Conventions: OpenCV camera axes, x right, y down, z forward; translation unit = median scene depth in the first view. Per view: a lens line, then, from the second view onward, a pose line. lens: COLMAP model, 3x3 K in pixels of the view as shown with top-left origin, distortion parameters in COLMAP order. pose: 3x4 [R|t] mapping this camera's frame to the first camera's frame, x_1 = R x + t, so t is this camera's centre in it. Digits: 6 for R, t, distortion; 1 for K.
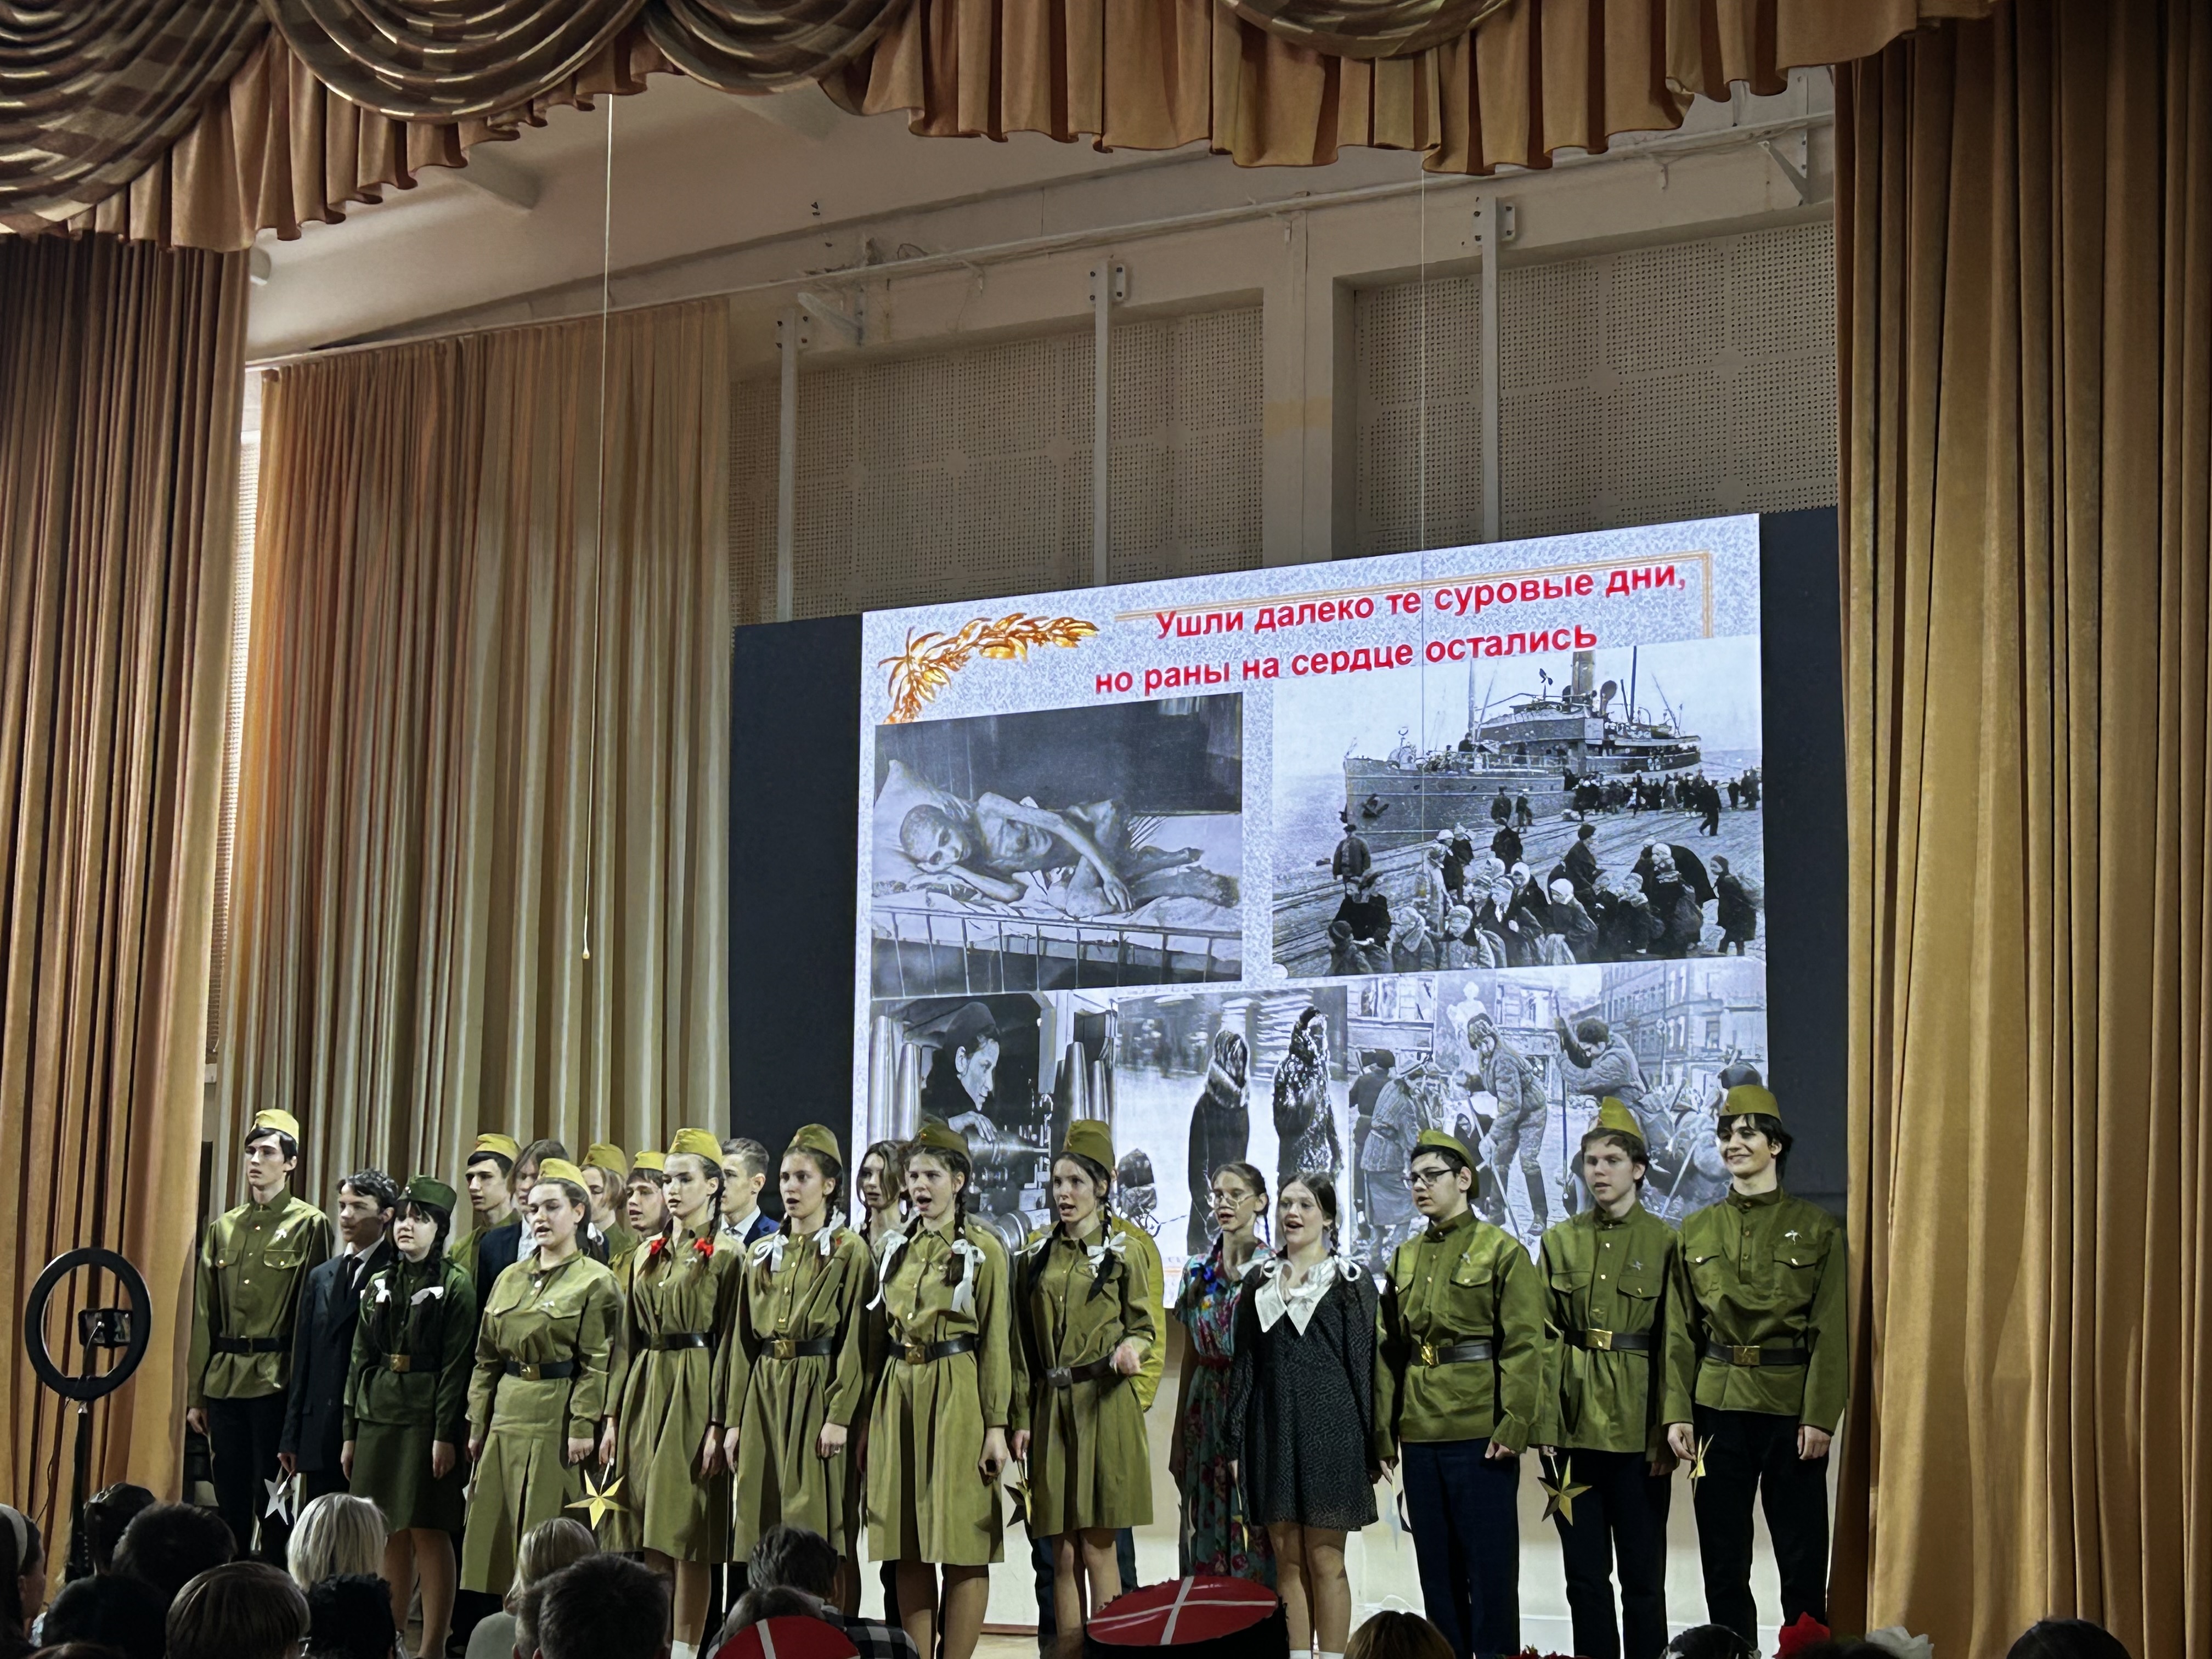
lens RADIAL K [[3735.6, 0, 1091.2], [0, 3735.6, 837.4], [0, 0, 1]] dist [0.068484, 0.000000]
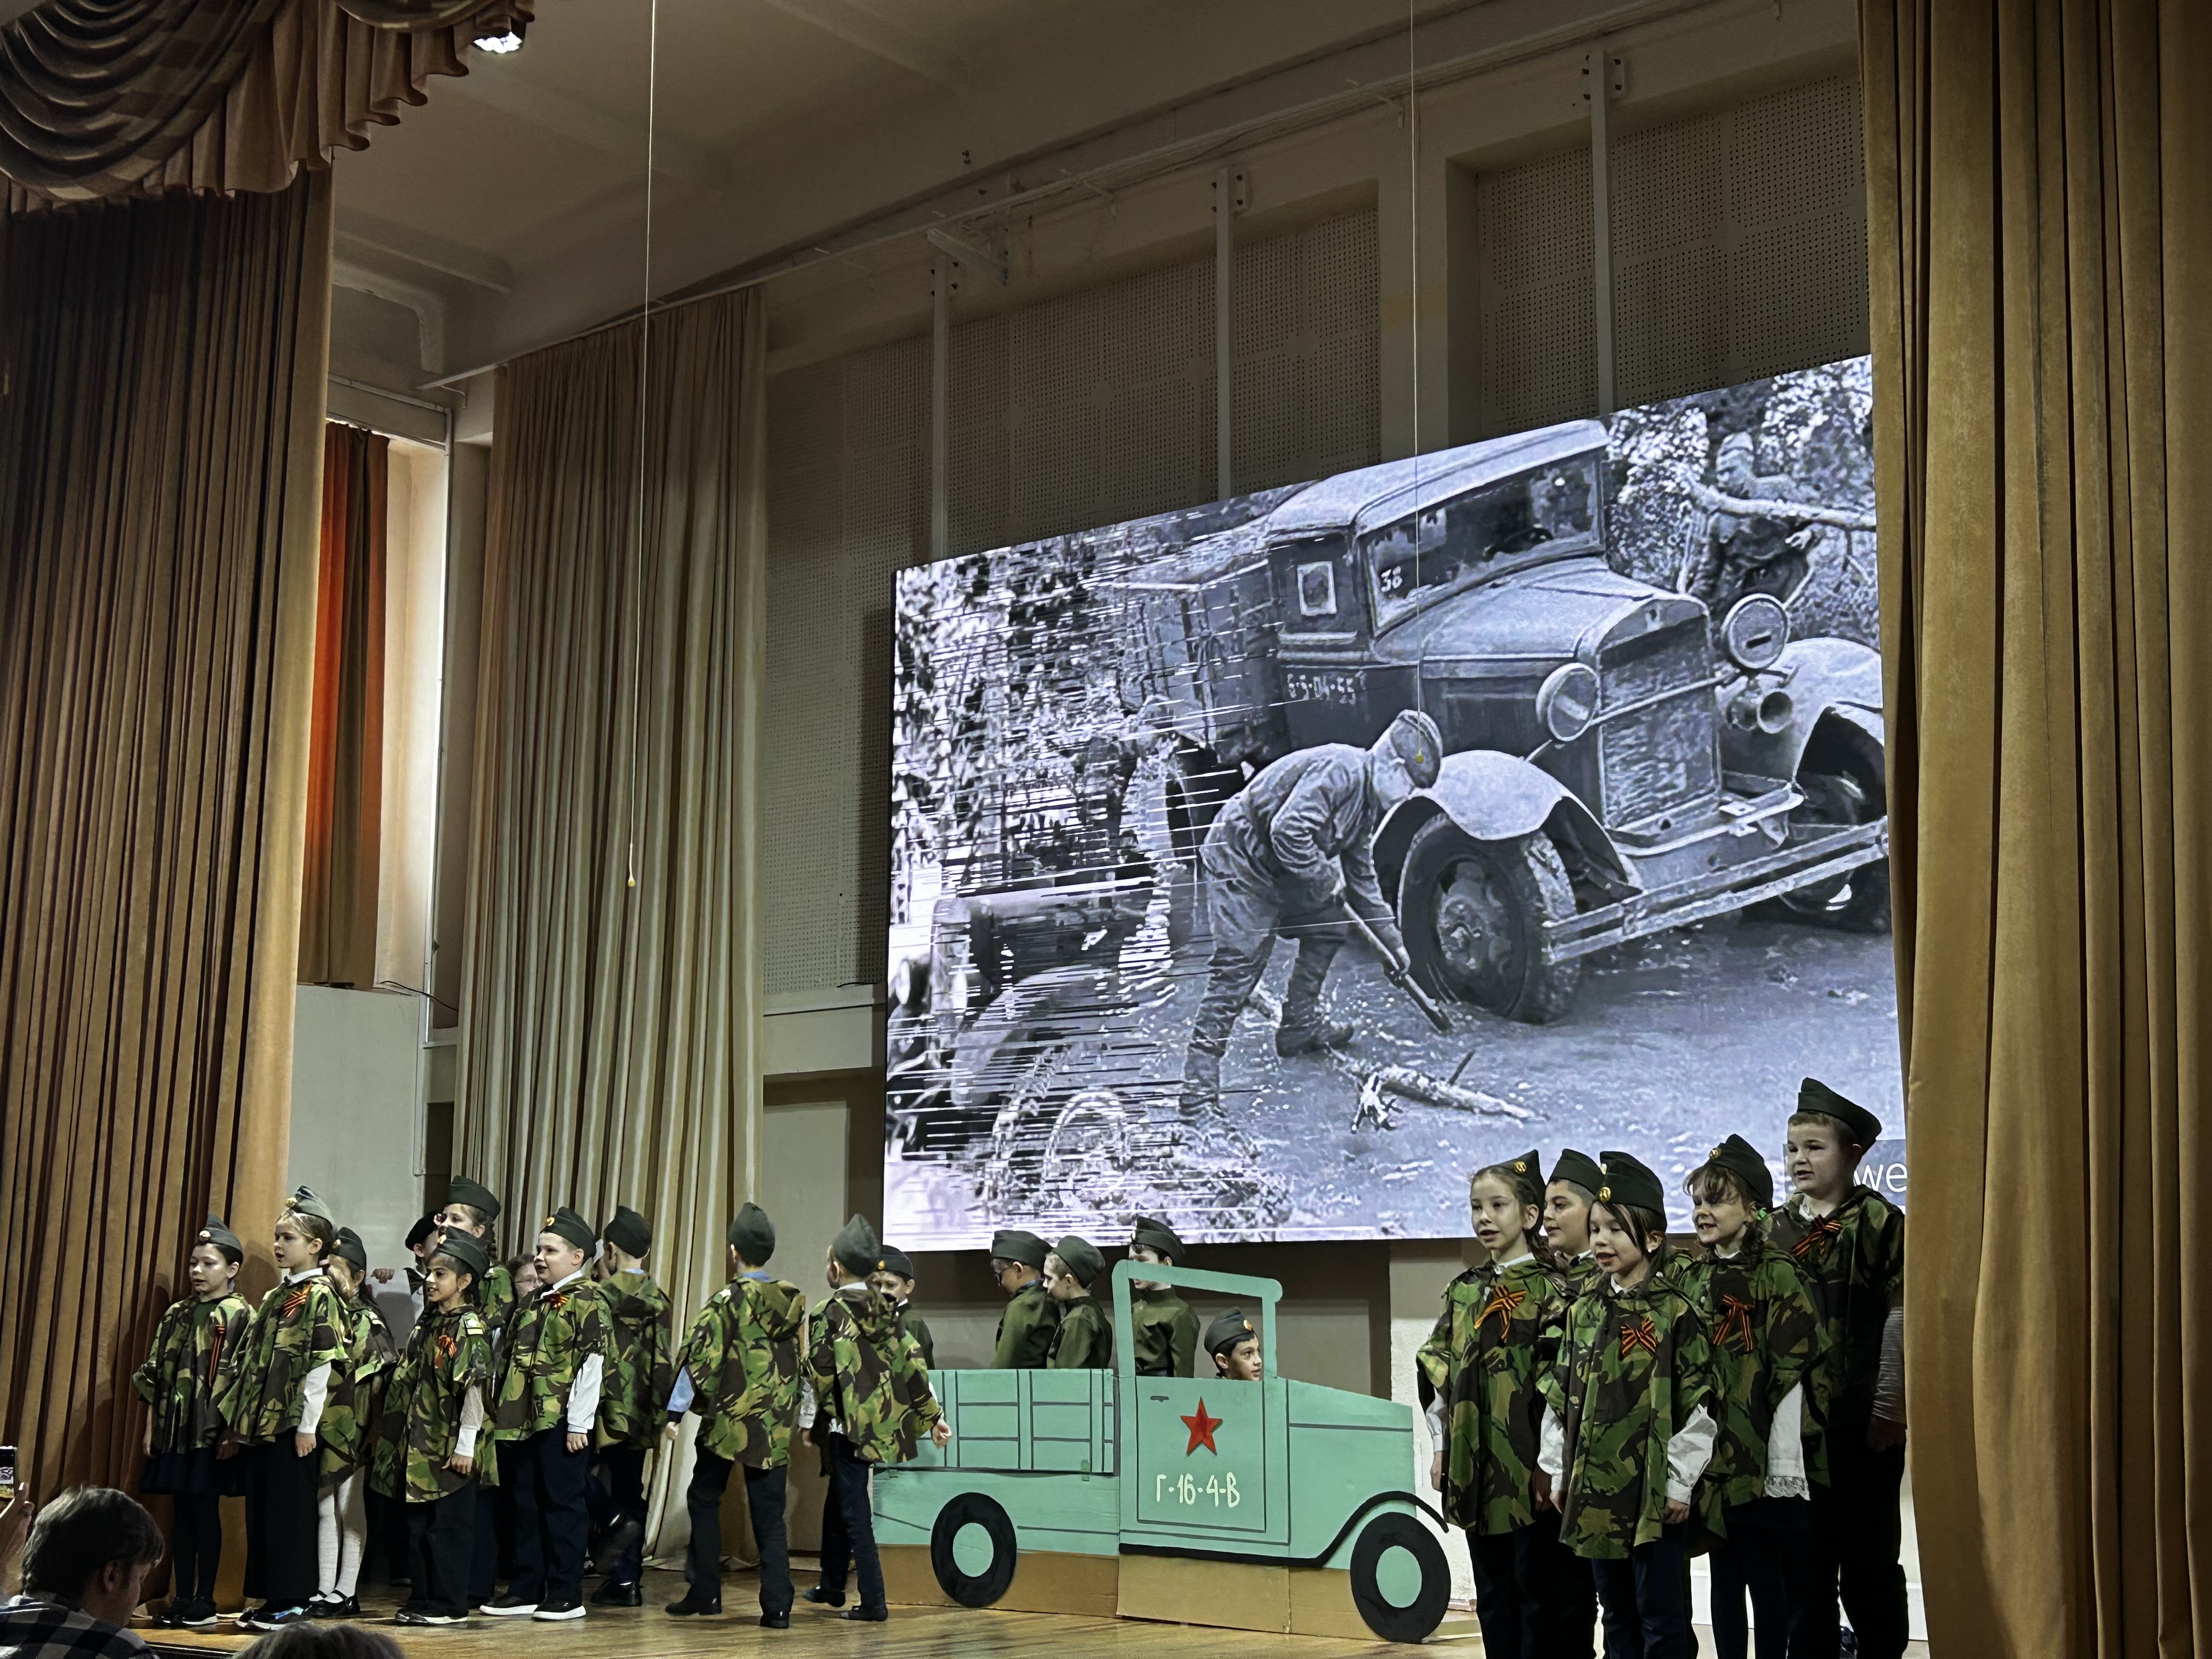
lens RADIAL K [[2989.6, 0, 1115.4], [0, 2989.6, 825.1], [0, 0, 1]] dist [0.064769, 0.000000]
pose [[0.981156, -0.044014, -0.188138, 0.131694], [0.039803, 0.998867, -0.026103, 0.041565], [0.189073, 0.018123, 0.981796, 0.258049]]
